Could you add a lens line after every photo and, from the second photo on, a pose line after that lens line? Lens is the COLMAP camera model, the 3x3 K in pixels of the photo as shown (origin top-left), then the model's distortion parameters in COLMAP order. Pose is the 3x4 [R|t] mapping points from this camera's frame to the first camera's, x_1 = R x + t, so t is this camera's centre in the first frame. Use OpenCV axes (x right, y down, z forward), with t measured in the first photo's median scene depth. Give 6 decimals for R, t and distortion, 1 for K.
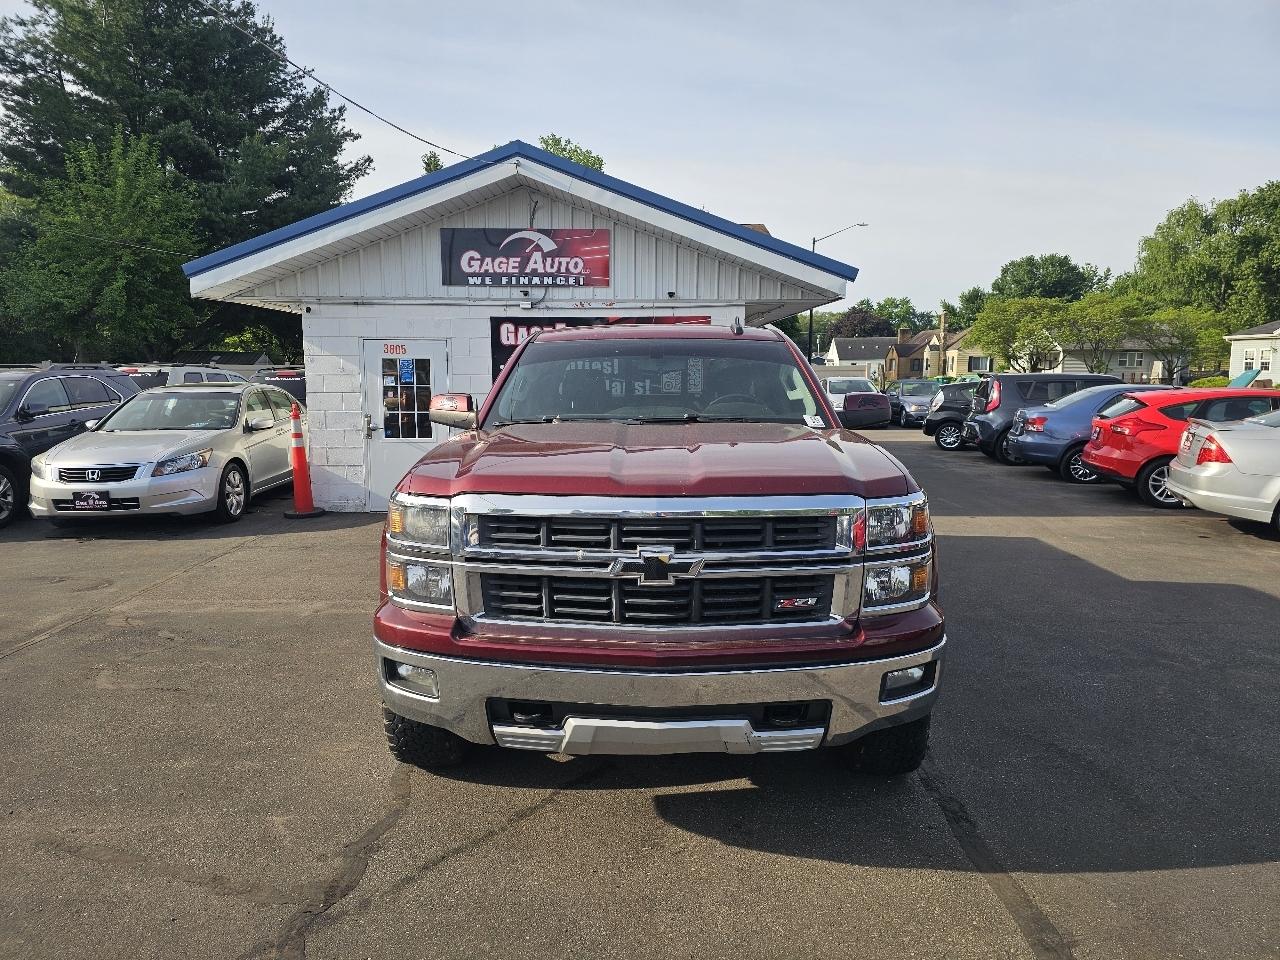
lens RADIAL K [[852.7, 0, 637.8], [0, 852.7, 488.1], [0, 0, 1]] dist [0.059307, -0.049561]
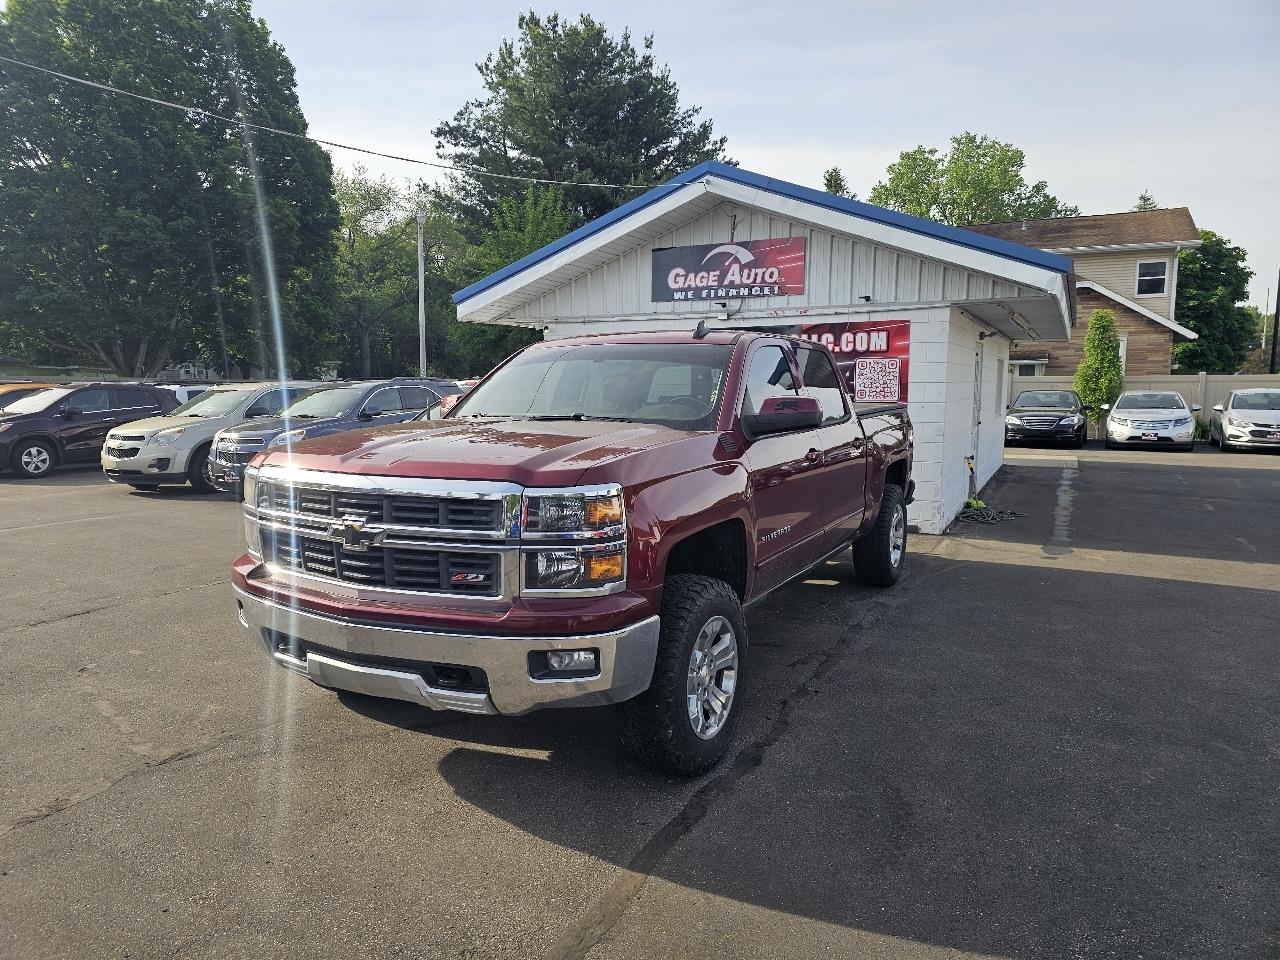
lens RADIAL K [[852.7, 0, 628.7], [0, 852.7, 492.5], [0, 0, 1]] dist [0.059307, -0.049561]
pose [[0.887732, 0.057147, -0.456800, 0.254801], [-0.062115, 0.998060, 0.004146, 0.001866], [0.456151, 0.024693, 0.889560, 0.031668]]
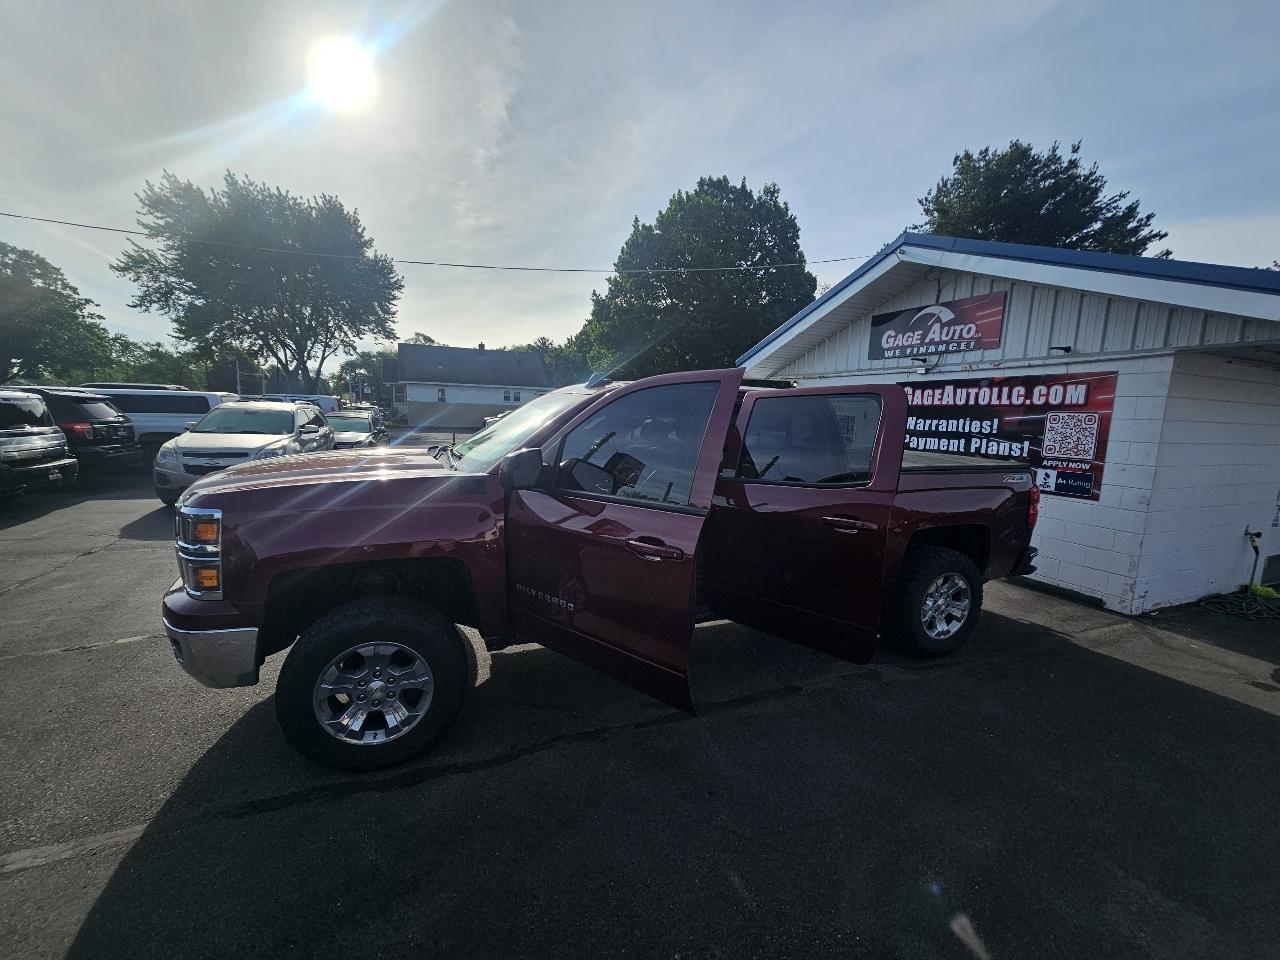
lens RADIAL K [[521.3, 0, 640.3], [0, 521.3, 489.1], [0, 0, 1]] dist [-0.000670, 0.000423]
pose [[0.387154, 0.146842, -0.910247, 0.388893], [-0.160028, 0.982954, 0.090506, -0.060132], [0.908021, 0.110625, 0.404054, 0.389600]]
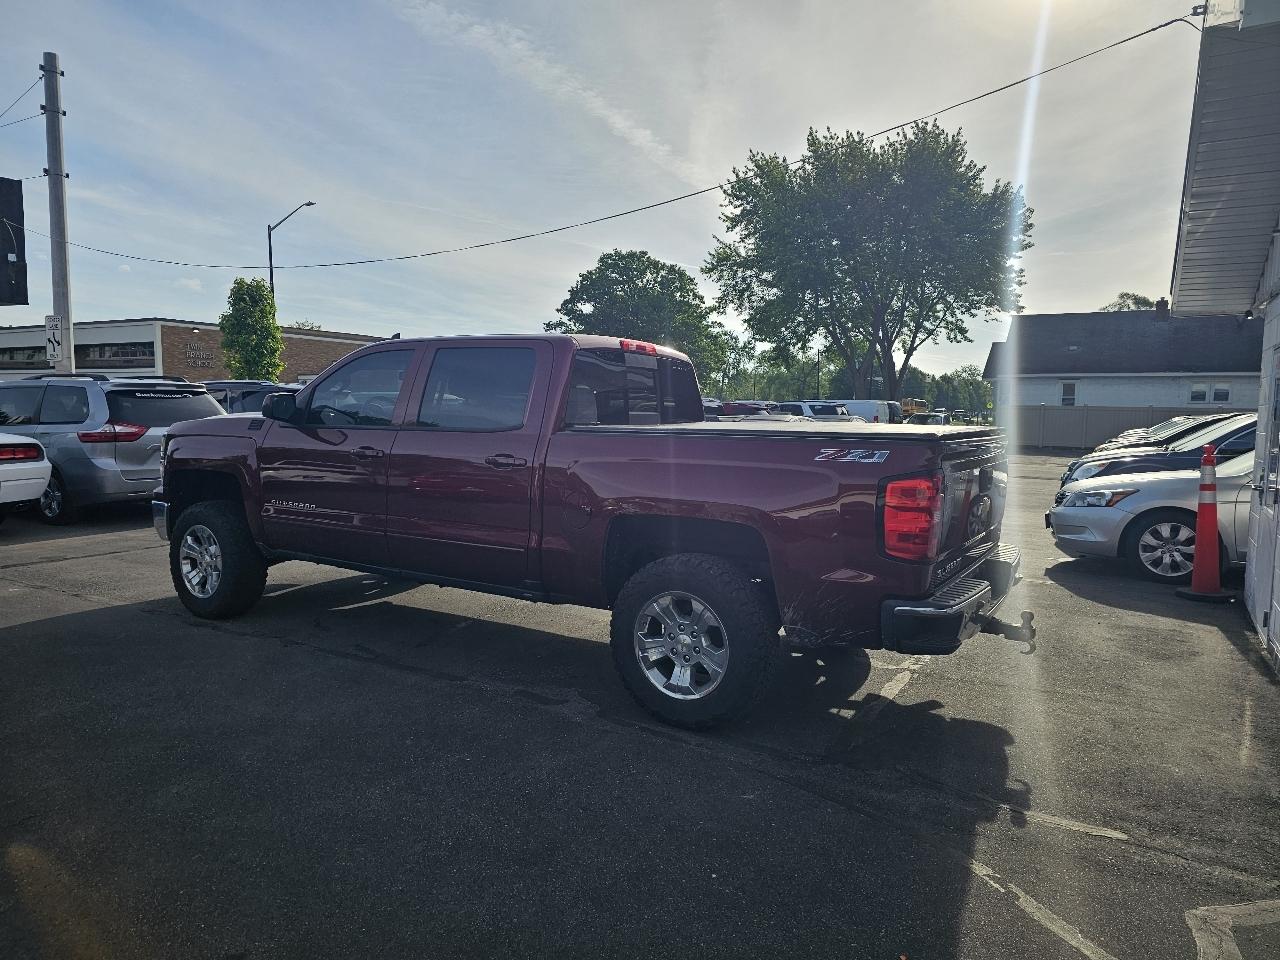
lens RADIAL K [[852.7, 0, 634.8], [0, 852.7, 493.8], [0, 0, 1]] dist [0.059307, -0.049561]
pose [[-0.507846, 0.075416, -0.858140, 0.492586], [-0.135967, 0.976657, 0.166297, -0.111854], [0.850650, 0.201132, -0.485737, 0.944979]]
